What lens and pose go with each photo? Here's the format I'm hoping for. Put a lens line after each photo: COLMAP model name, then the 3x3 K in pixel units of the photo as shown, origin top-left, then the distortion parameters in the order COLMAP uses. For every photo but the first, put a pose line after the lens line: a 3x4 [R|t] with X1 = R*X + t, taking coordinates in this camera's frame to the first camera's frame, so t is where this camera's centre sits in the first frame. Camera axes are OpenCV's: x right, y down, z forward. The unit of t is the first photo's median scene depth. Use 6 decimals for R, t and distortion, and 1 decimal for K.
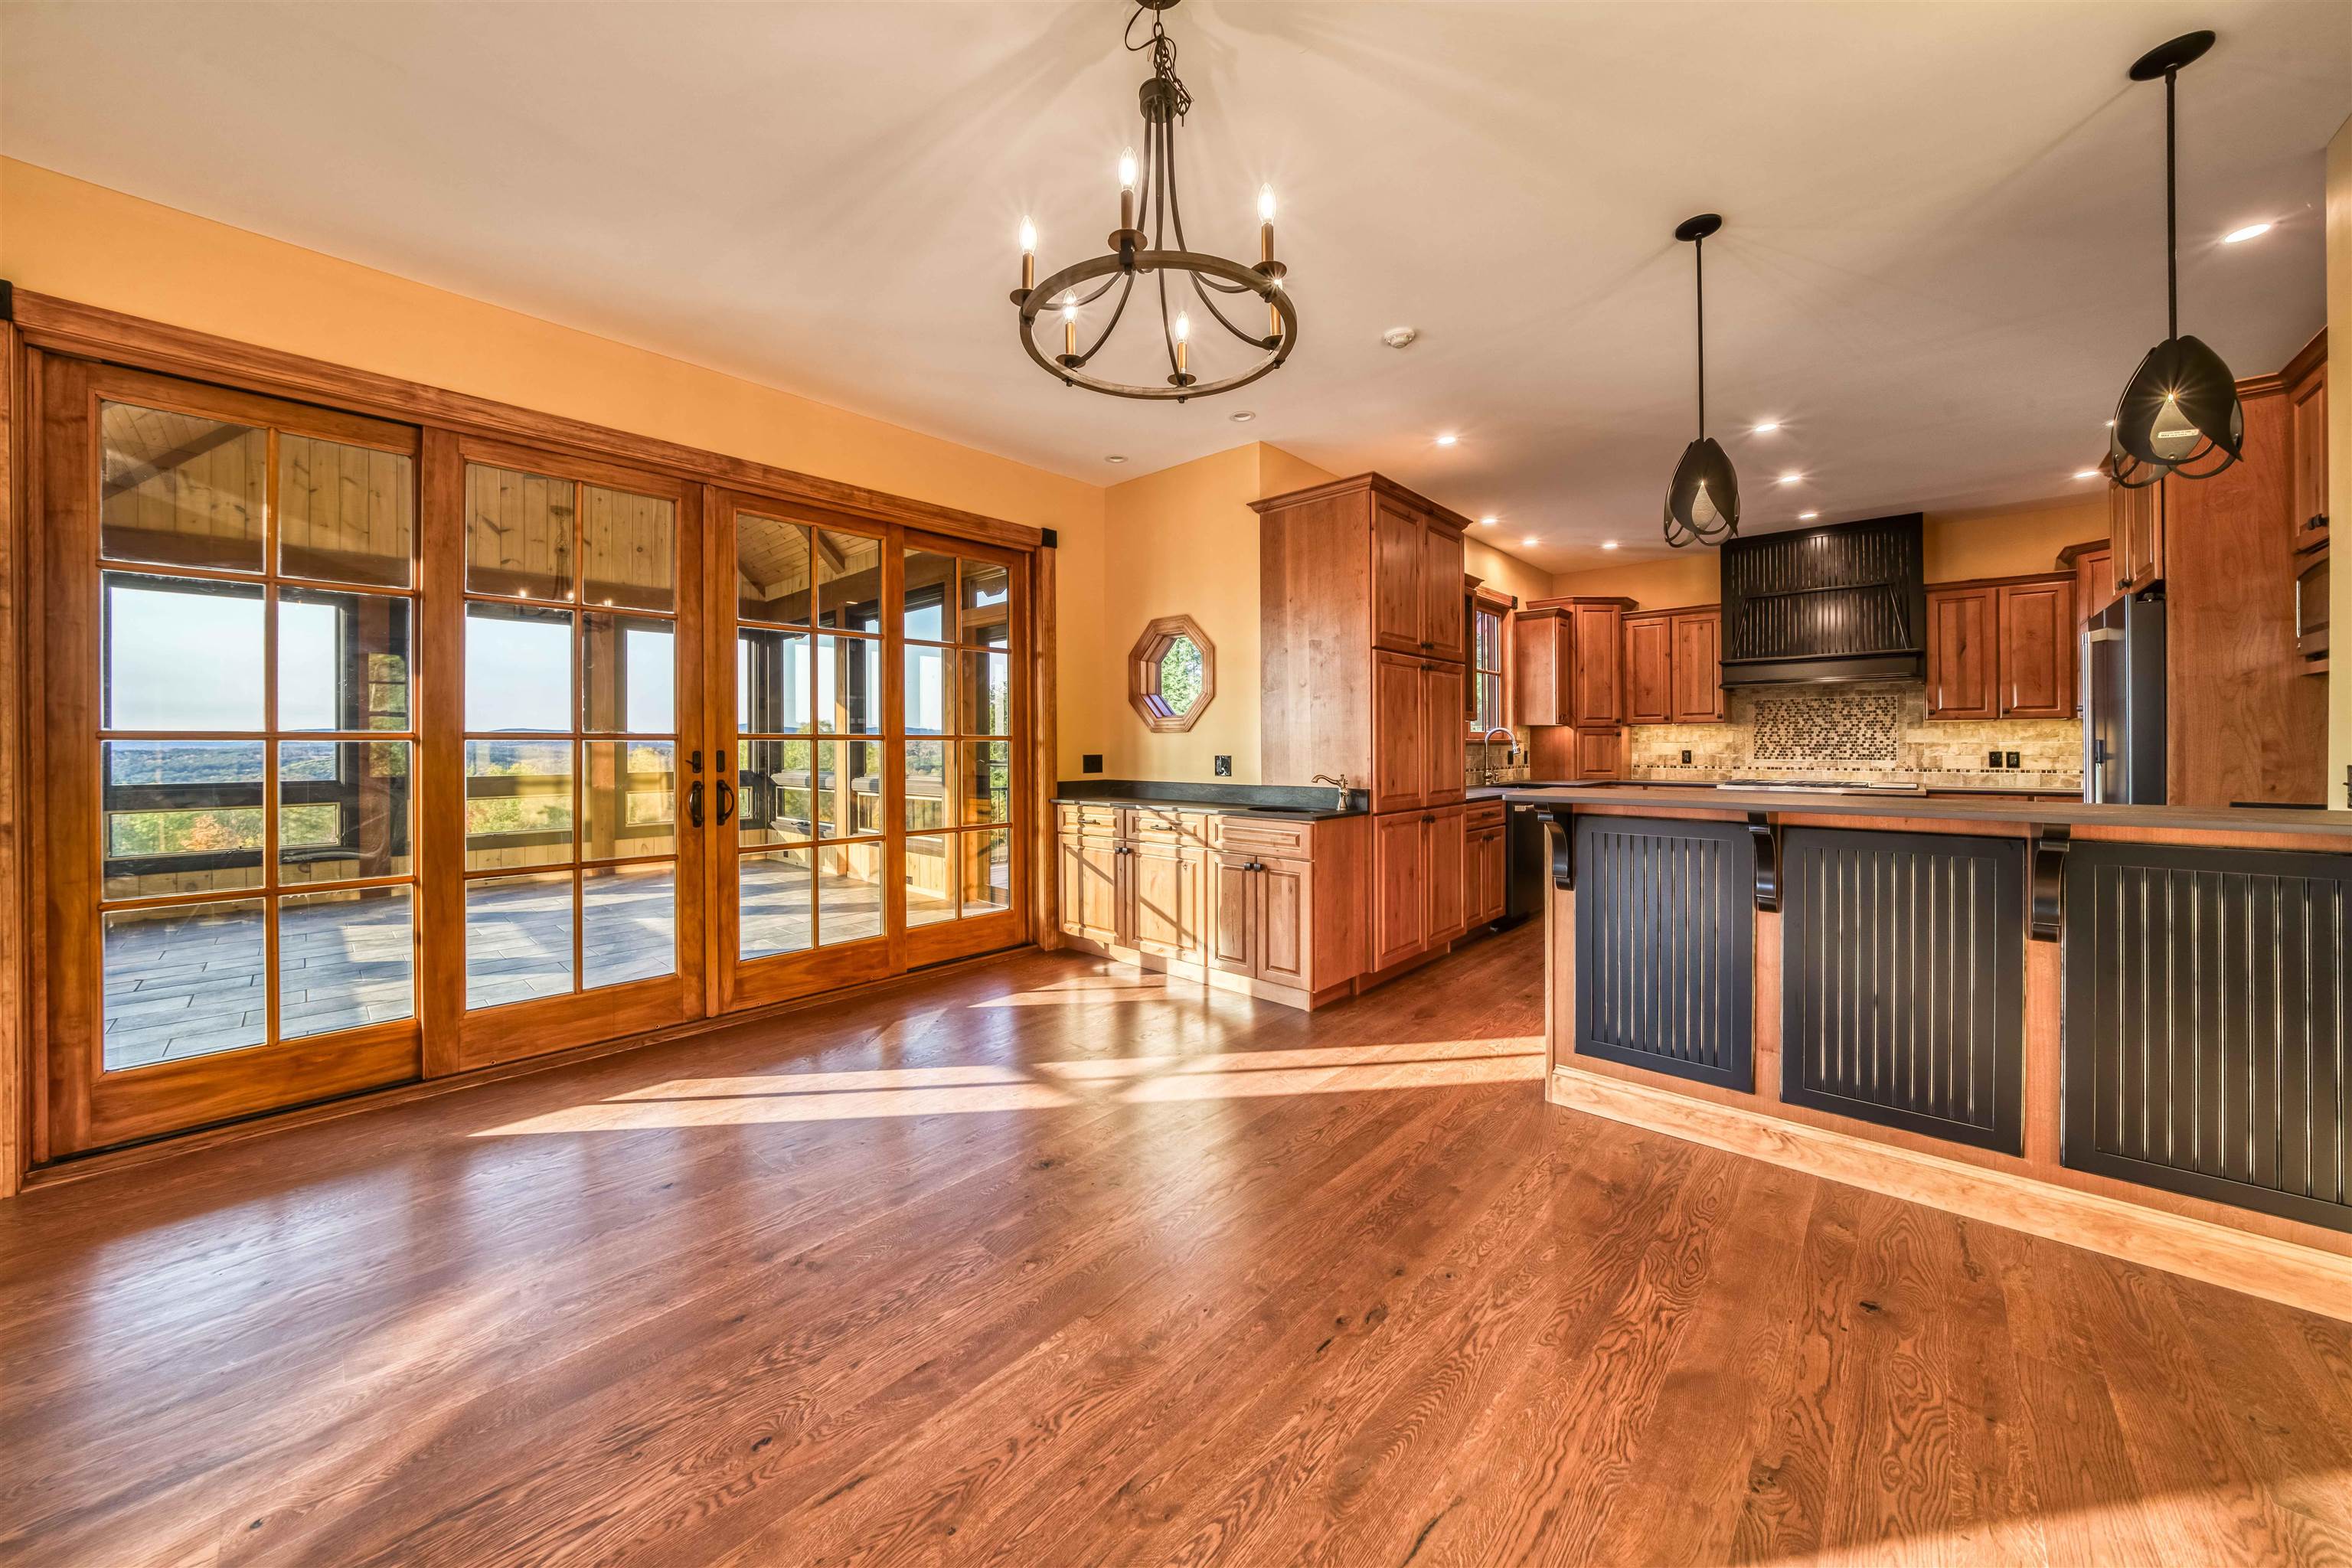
lens RADIAL K [[807.4, 0, 1165.1], [0, 807.4, 746.7], [0, 0, 1]] dist [-0.017538, 0.001608]
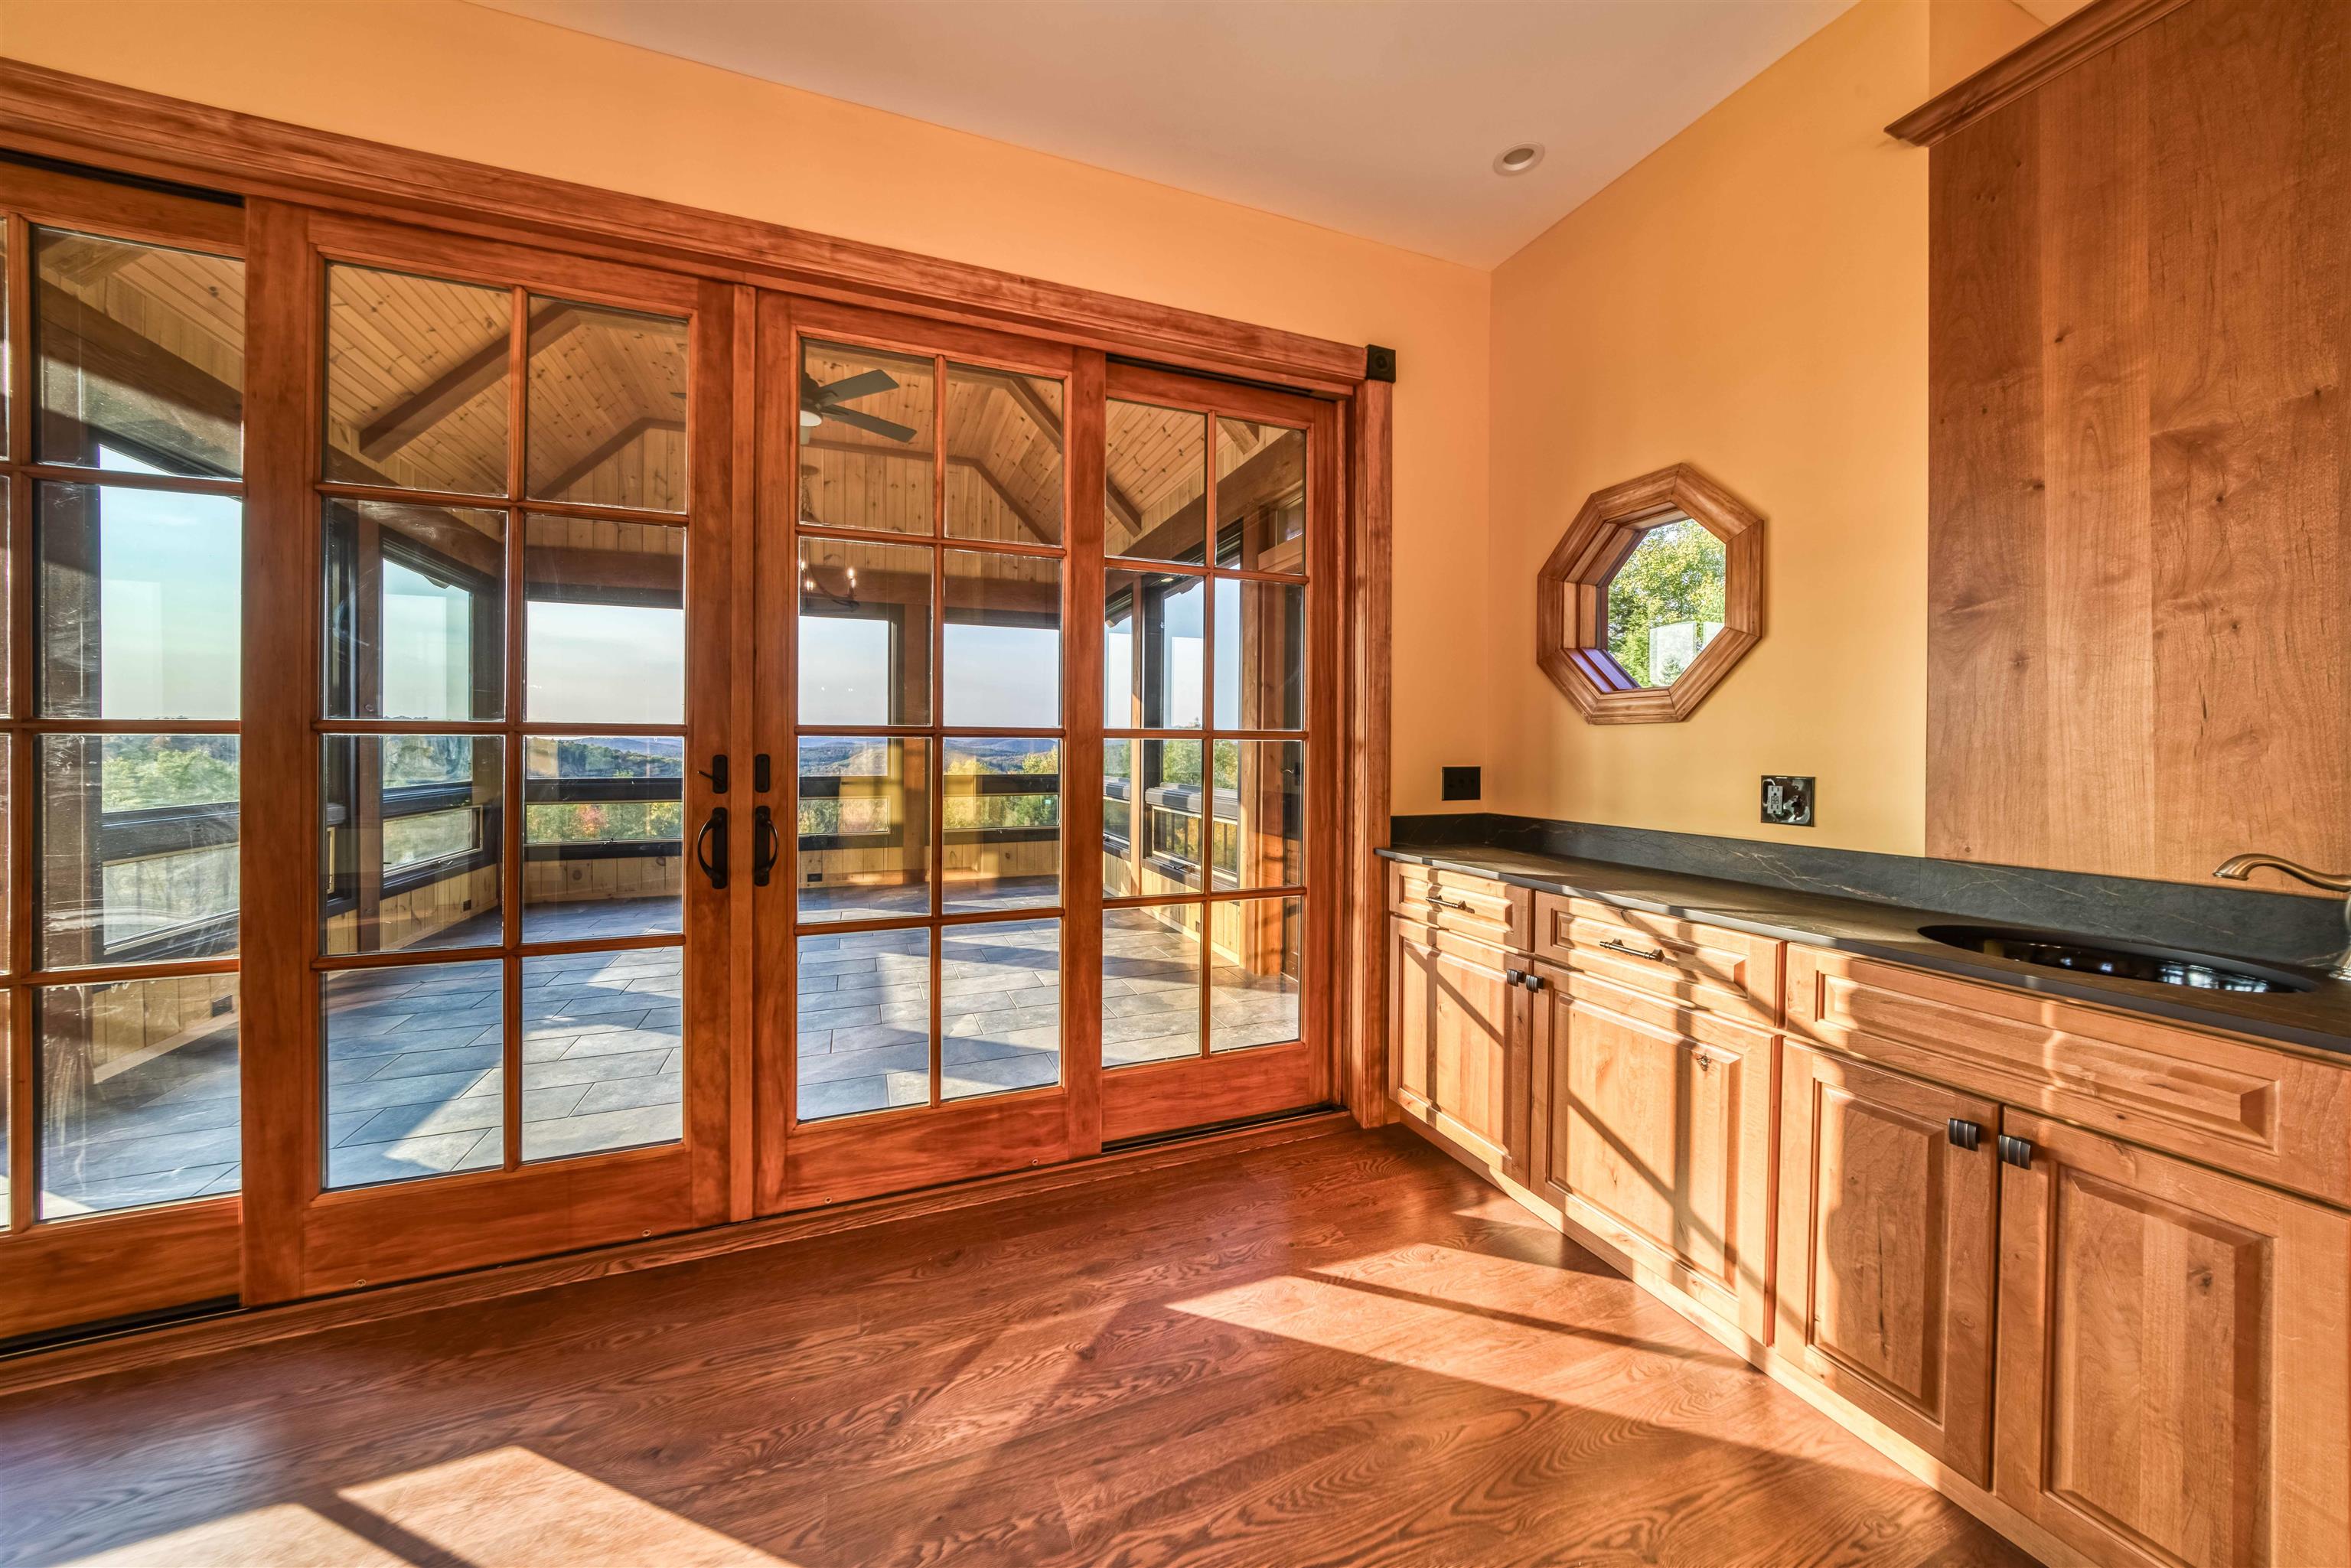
lens RADIAL K [[807.1, 0, 1166.8], [0, 807.1, 764.5], [0, 0, 1]] dist [-0.017538, 0.001608]
pose [[0.903025, 0.015035, -0.429325, -0.038963], [-0.006984, 0.999769, 0.020322, -0.001094], [0.429531, -0.015353, 0.902922, 0.456244]]
